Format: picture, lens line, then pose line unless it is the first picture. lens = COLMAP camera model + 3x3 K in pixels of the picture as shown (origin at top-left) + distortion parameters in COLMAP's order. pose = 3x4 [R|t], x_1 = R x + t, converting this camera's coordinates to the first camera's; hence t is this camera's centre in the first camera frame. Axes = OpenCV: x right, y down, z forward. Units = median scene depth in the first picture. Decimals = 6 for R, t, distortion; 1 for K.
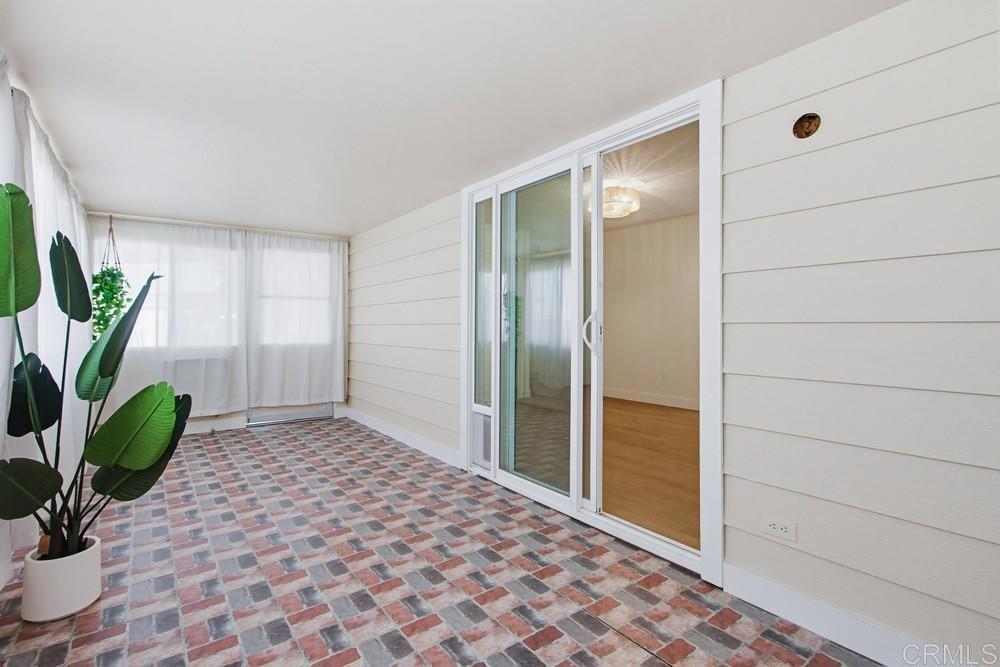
lens RADIAL K [[469.8, 0, 492.6], [0, 469.8, 330.5], [0, 0, 1]] dist [0.000186, 0.000160]
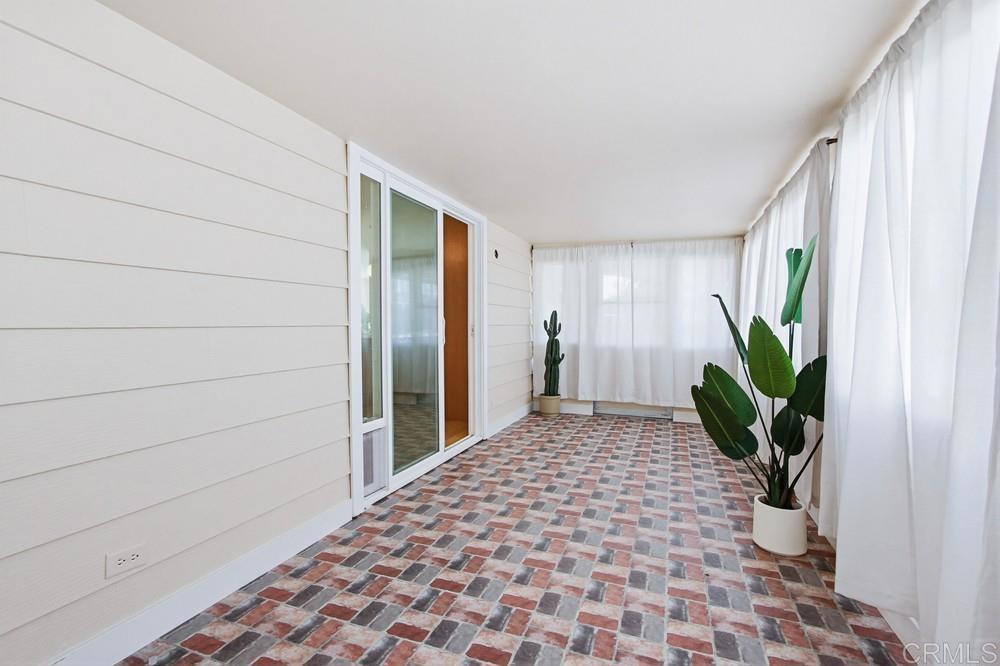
lens RADIAL K [[469.8, 0, 492.6], [0, 469.8, 330.0], [0, 0, 1]] dist [0.000186, 0.000160]
pose [[-0.529836, 0.004077, 0.848090, -0.877431], [0.028788, 0.999499, 0.013180, -0.004454], [-0.847611, 0.031399, -0.529688, 1.300872]]
